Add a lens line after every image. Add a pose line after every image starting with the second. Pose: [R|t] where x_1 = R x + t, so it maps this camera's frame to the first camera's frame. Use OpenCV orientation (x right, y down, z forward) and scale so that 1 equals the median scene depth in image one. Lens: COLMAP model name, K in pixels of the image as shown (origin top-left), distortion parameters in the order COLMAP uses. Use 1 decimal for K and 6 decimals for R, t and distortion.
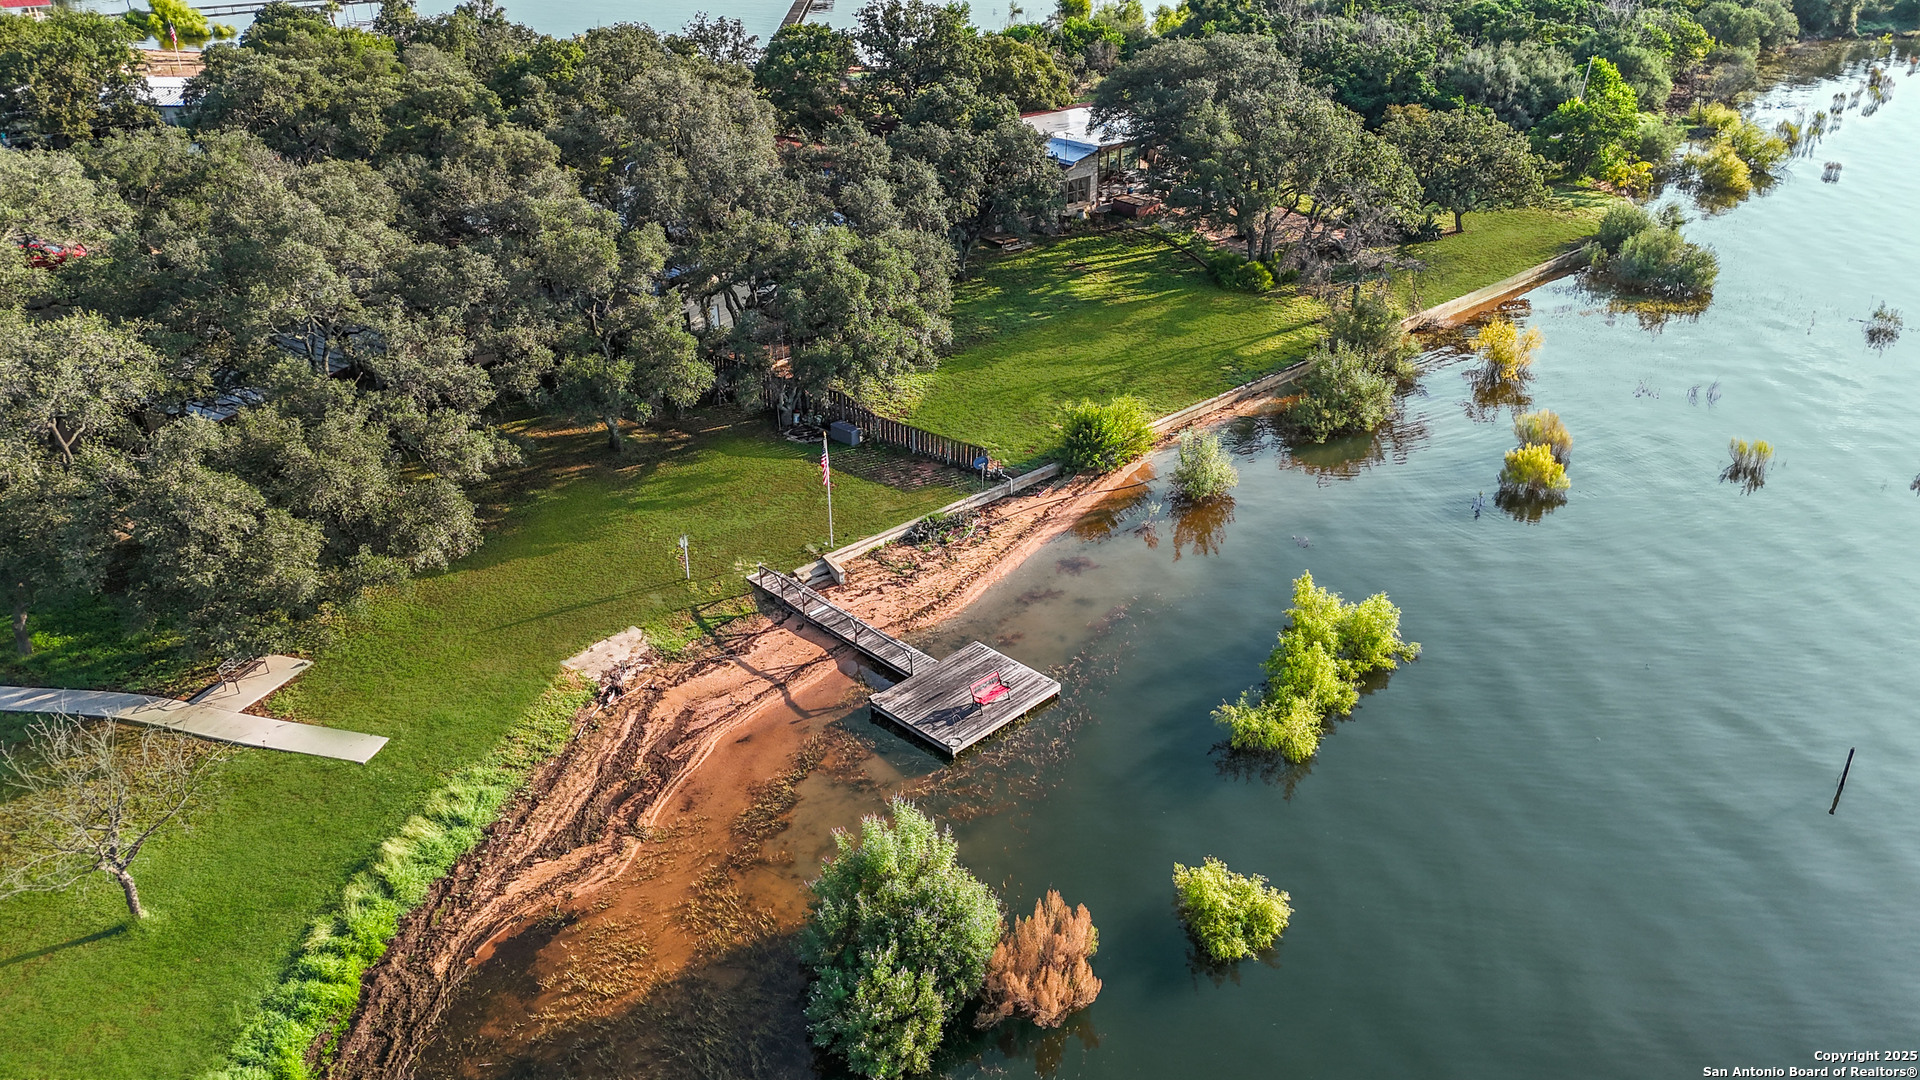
lens RADIAL K [[1417.8, 0, 959.3], [0, 1417.8, 523.3], [0, 0, 1]] dist [0.093692, -0.096545]
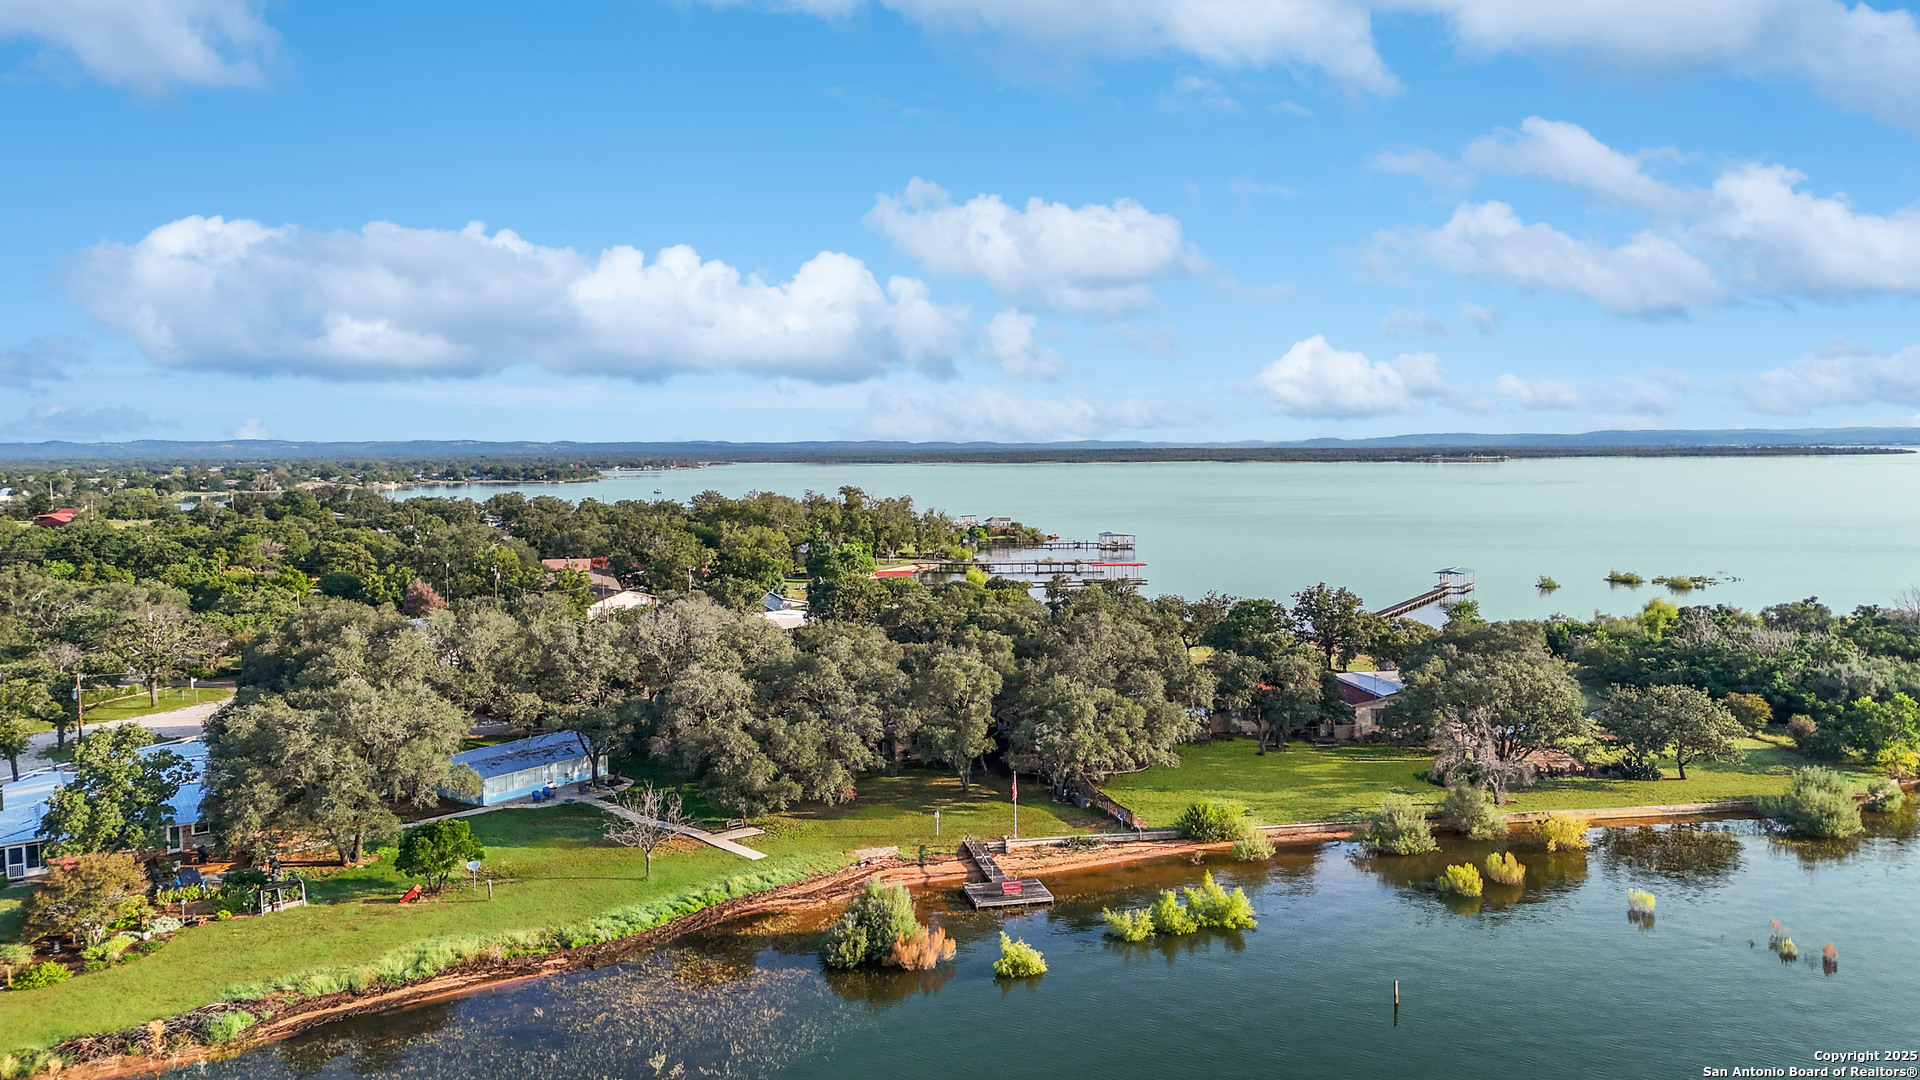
lens RADIAL K [[1420.1, 0, 958.8], [0, 1420.1, 509.8], [0, 0, 1]] dist [0.048803, -0.005445]
pose [[0.839883, 0.023063, -0.542277, 0.826435], [-0.239511, 0.912309, -0.332155, 0.254530], [0.487064, 0.408853, 0.771756, -0.629425]]
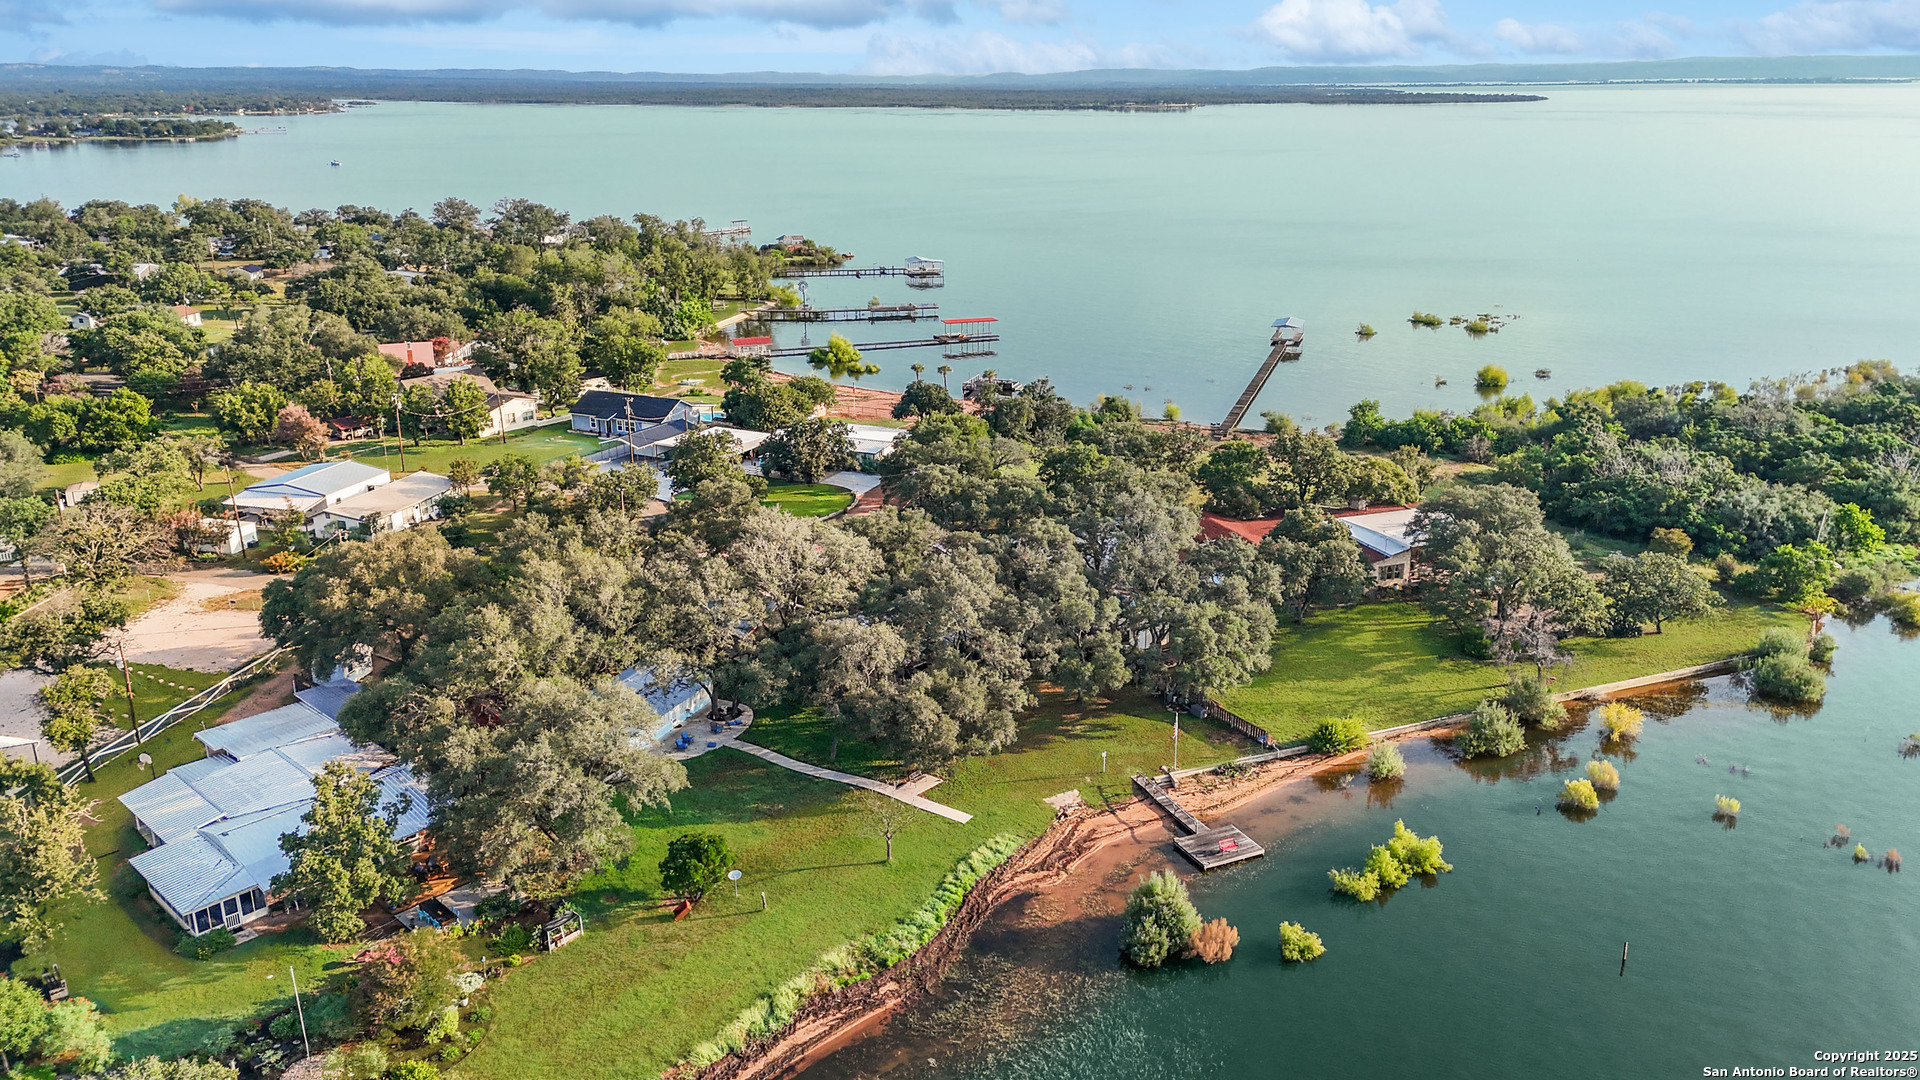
lens RADIAL K [[1417.8, 0, 959.3], [0, 1417.8, 523.3], [0, 0, 1]] dist [0.093692, -0.096545]
pose [[0.938853, 0.106417, -0.327461, 0.244796], [-0.156691, 0.978905, -0.131124, -0.011809], [0.306599, 0.174417, 0.935722, -1.042197]]
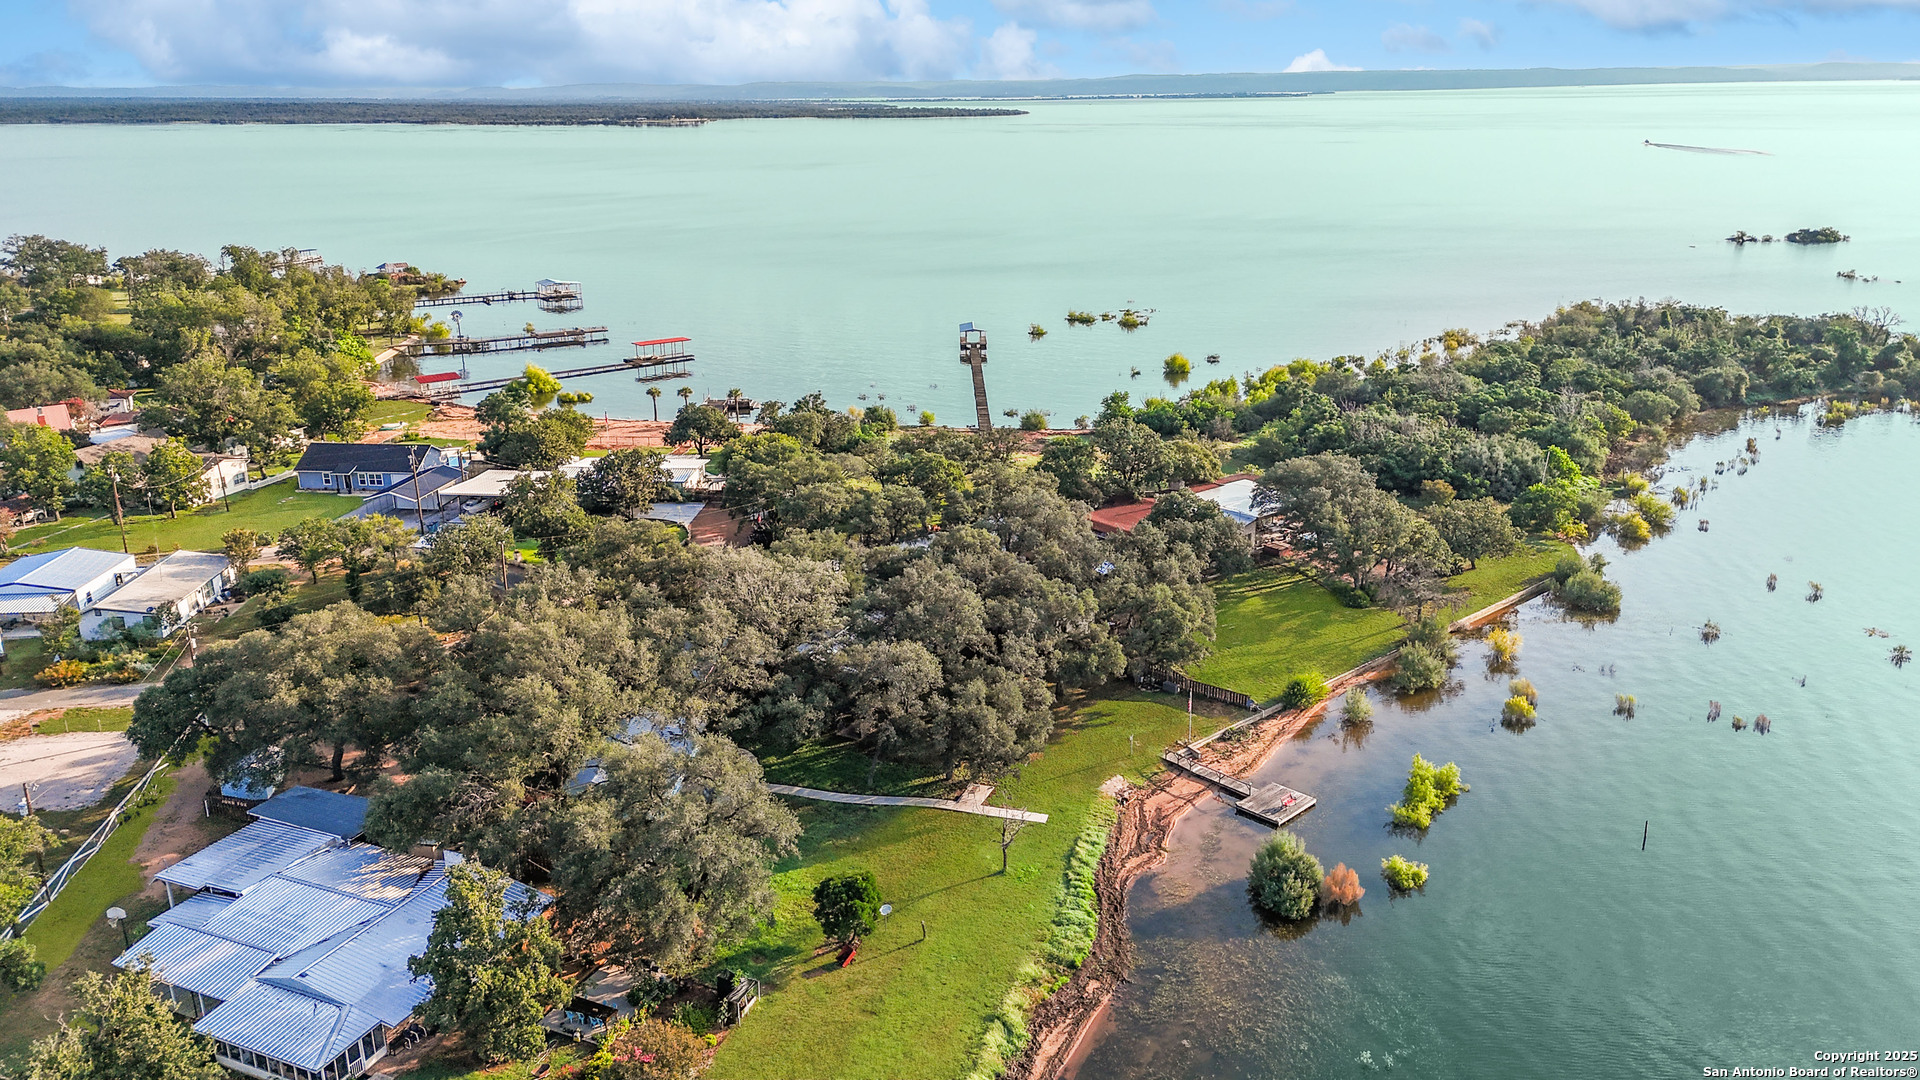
lens RADIAL K [[1417.8, 0, 959.3], [0, 1417.8, 523.3], [0, 0, 1]] dist [0.093692, -0.096545]
pose [[0.999922, 0.000778, -0.012495, -0.405403], [-0.002841, 0.986119, -0.166016, 0.048453], [0.012193, 0.166039, 0.986044, -1.167633]]
